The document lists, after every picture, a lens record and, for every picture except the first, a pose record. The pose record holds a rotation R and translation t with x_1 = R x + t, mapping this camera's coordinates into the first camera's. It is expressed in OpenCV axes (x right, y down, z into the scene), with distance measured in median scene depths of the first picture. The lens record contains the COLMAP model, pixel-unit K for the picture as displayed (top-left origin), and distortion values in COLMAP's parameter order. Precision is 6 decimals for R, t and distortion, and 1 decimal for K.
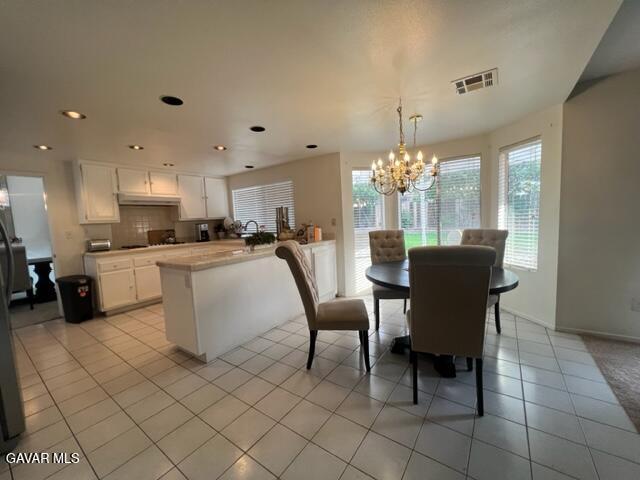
lens RADIAL K [[257.8, 0, 320.0], [0, 257.8, 240.0], [0, 0, 1]] dist [-0.001574, 0.000058]
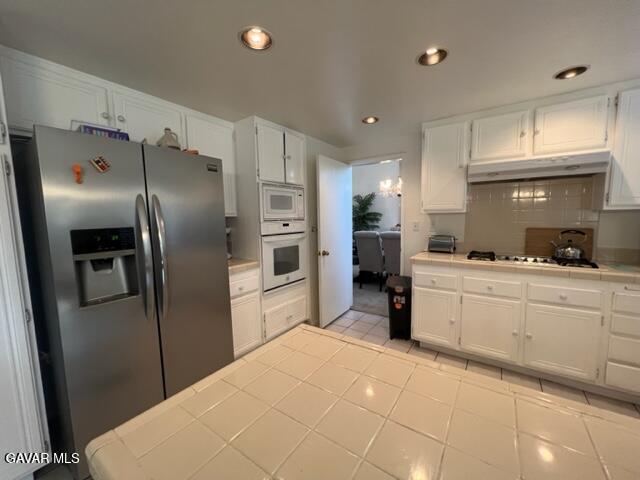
lens RADIAL K [[257.8, 0, 320.0], [0, 257.8, 240.0], [0, 0, 1]] dist [-0.001574, 0.000058]
pose [[0.008889, 0.141043, -0.989964, -0.200895], [-0.060430, 0.988269, 0.140259, -0.084305], [0.998133, 0.058577, 0.017308, 0.798217]]
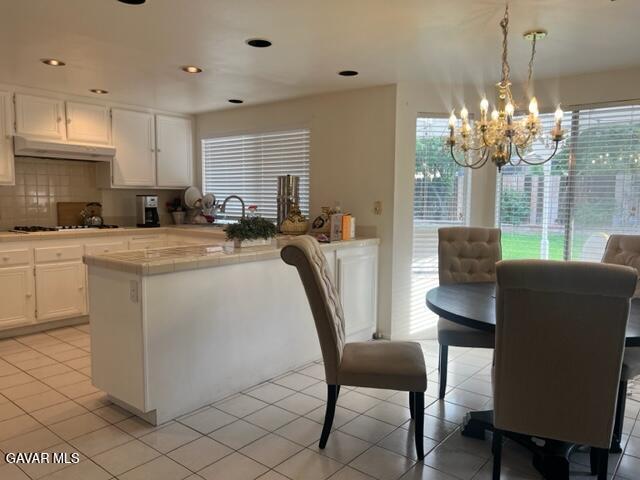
lens RADIAL K [[485.5, 0, 320.0], [0, 485.5, 240.0], [0, 0, 1]] dist [0.012281, 0.002189]
pose [[0.996292, 0.063834, -0.057691, -0.008941], [-0.063246, 0.997926, 0.011970, -0.002576], [0.058335, -0.008277, 0.998263, -0.094156]]
